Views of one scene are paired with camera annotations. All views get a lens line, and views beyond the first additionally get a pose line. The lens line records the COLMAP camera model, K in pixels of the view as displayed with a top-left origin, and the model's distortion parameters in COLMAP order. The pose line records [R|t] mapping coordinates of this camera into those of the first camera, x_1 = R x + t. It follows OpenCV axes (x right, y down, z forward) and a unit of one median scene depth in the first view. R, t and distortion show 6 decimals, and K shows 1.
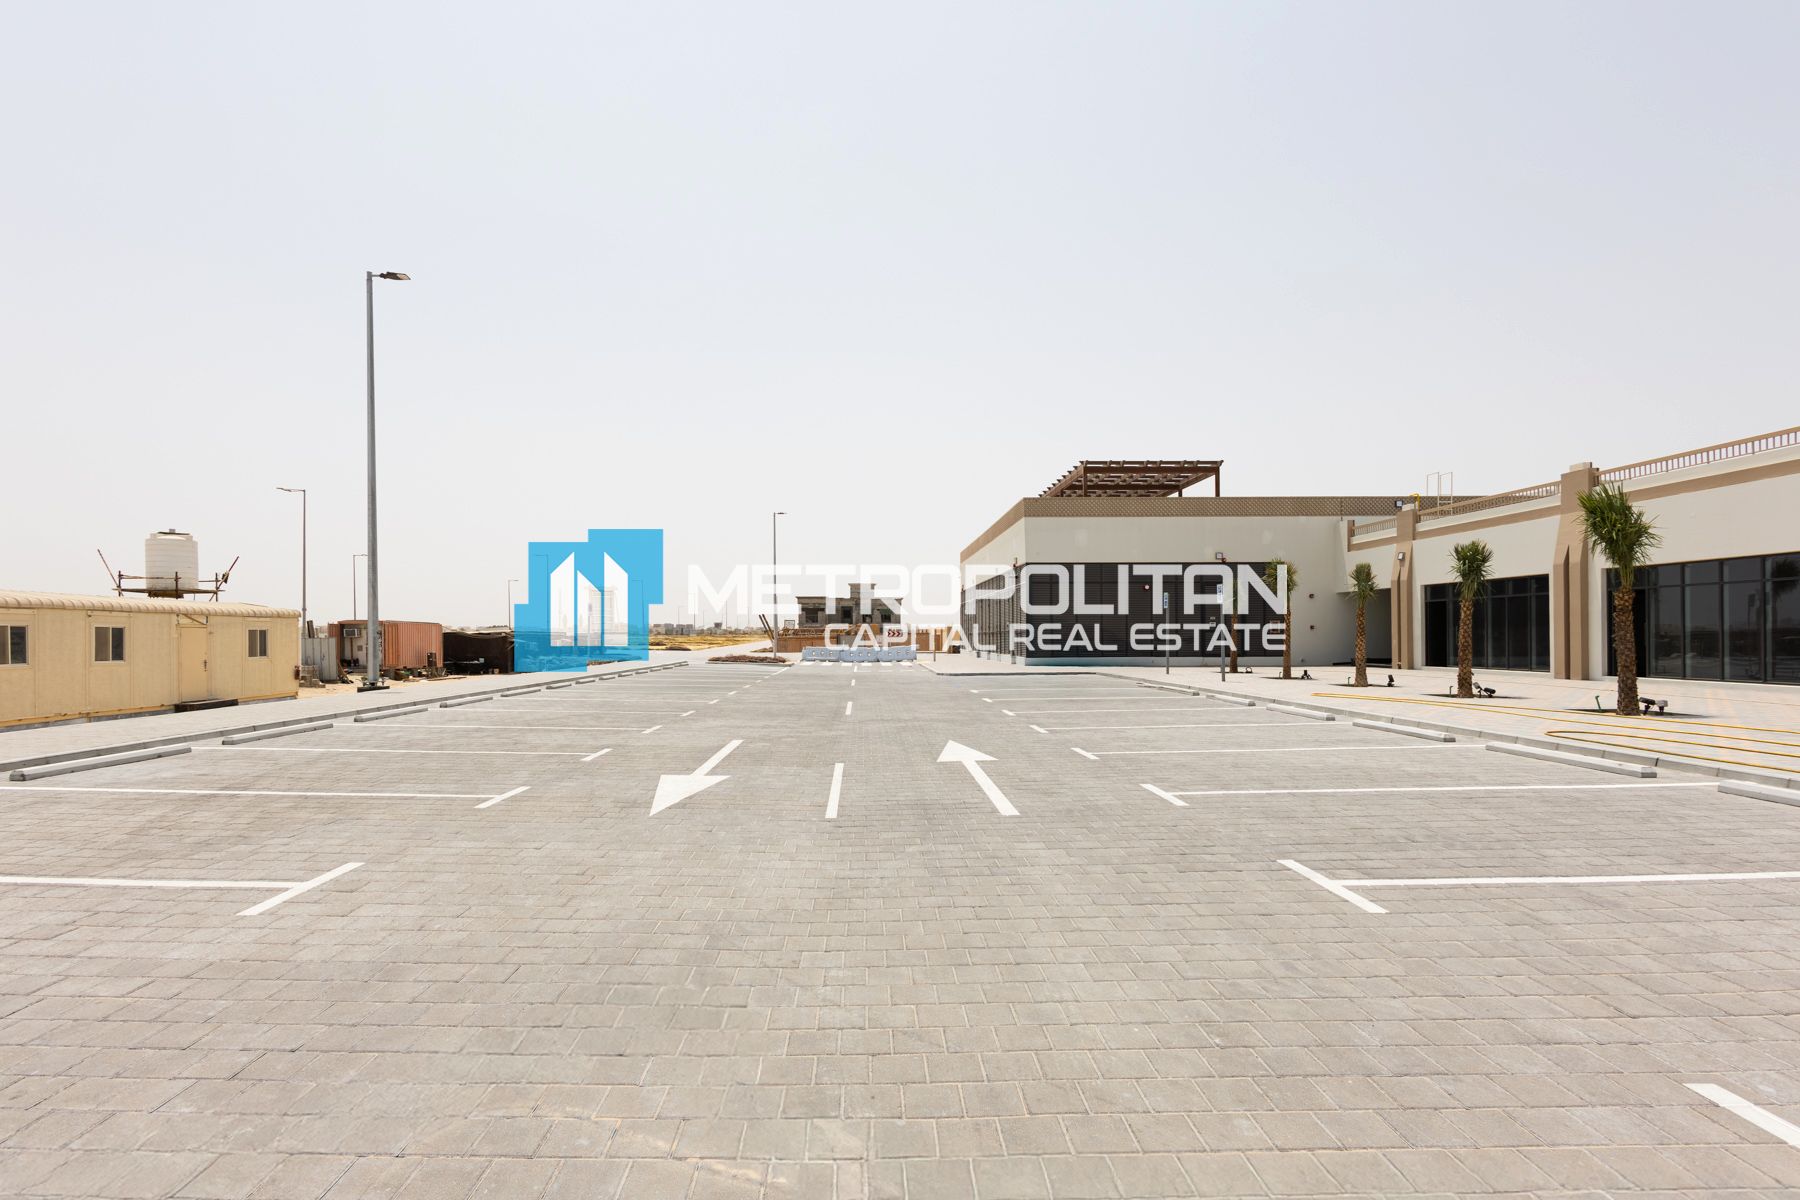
lens RADIAL K [[821.7, 0, 863.3], [0, 821.7, 631.8], [0, 0, 1]] dist [0.009762, 0.000358]
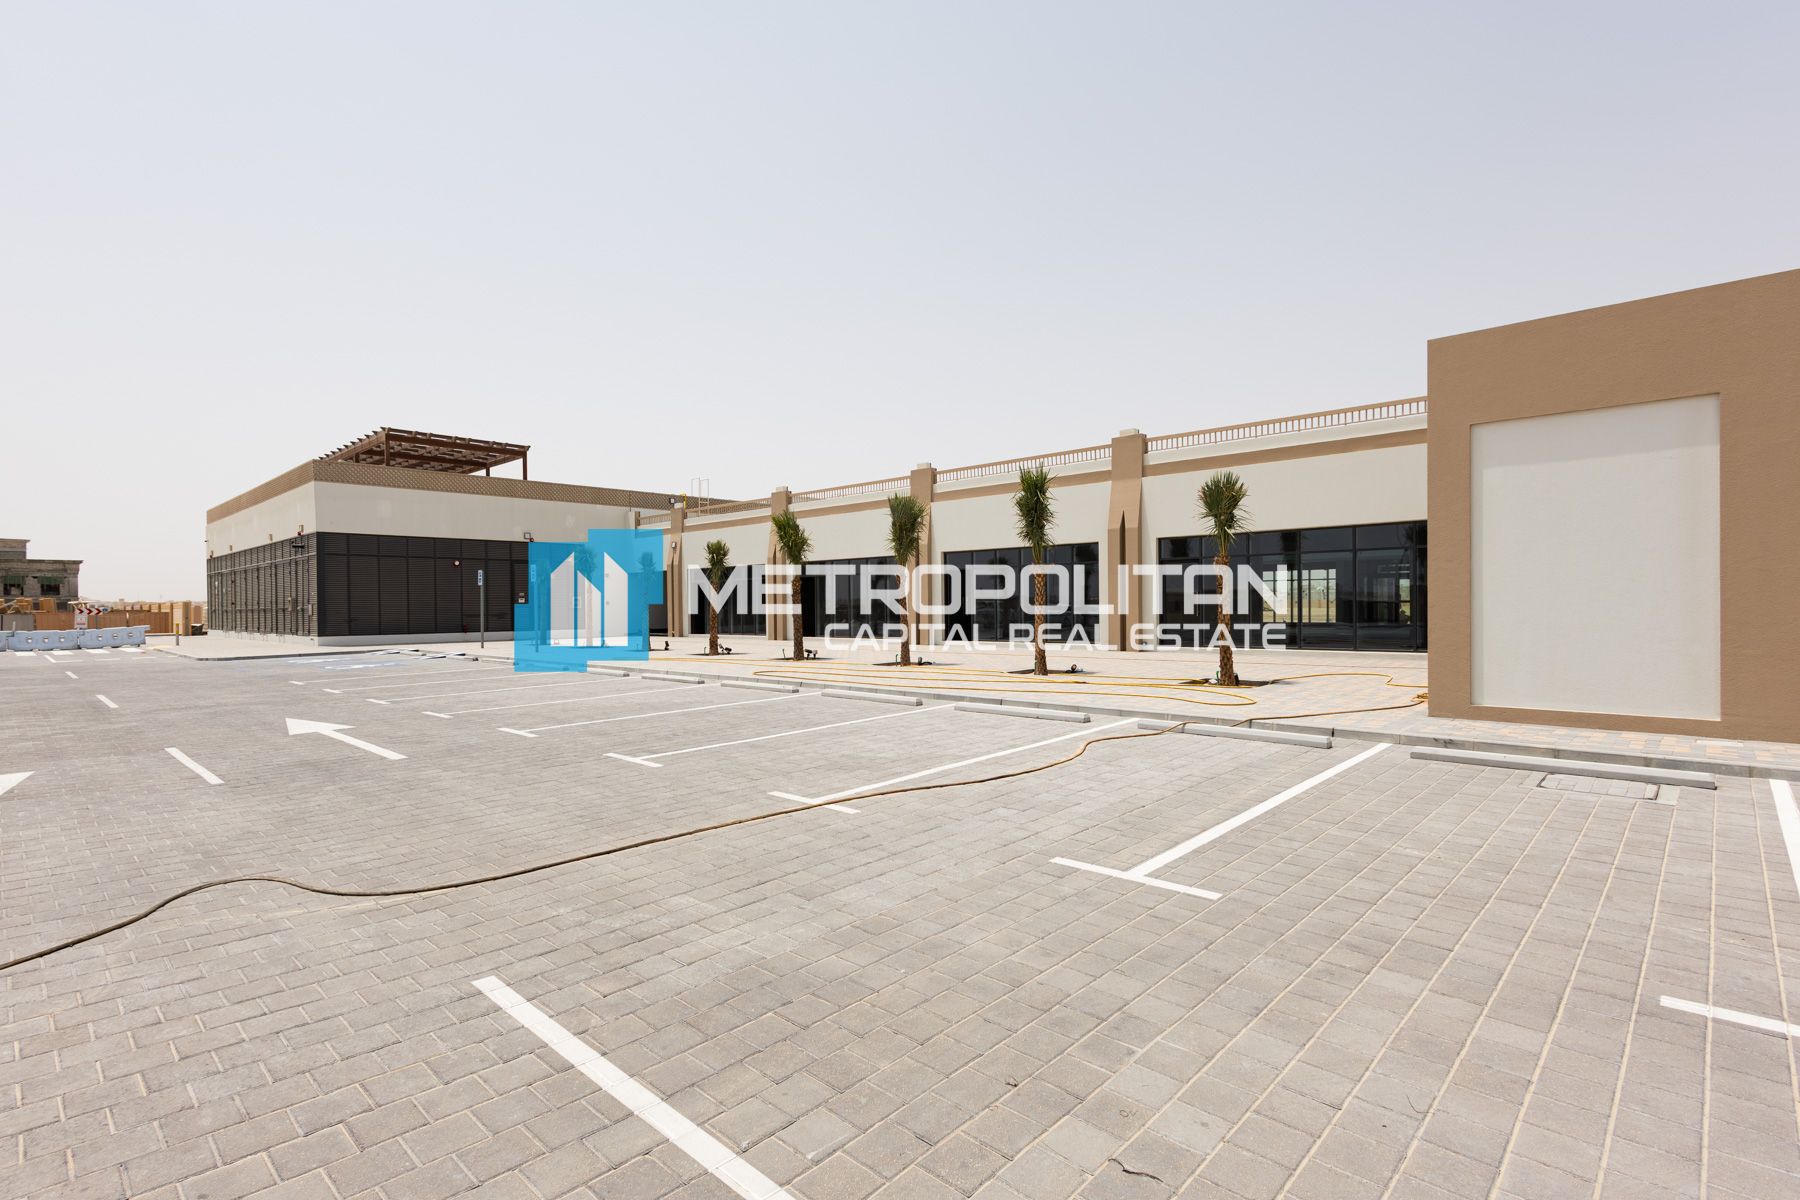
lens RADIAL K [[845.5, 0, 877.1], [0, 845.5, 601.7], [0, 0, 1]] dist [-0.000302, -0.000025]
pose [[0.688152, -0.000552, 0.725566, -0.075471], [0.004670, 0.999982, -0.003668, -0.001741], [-0.725551, 0.005912, 0.688143, -0.120521]]
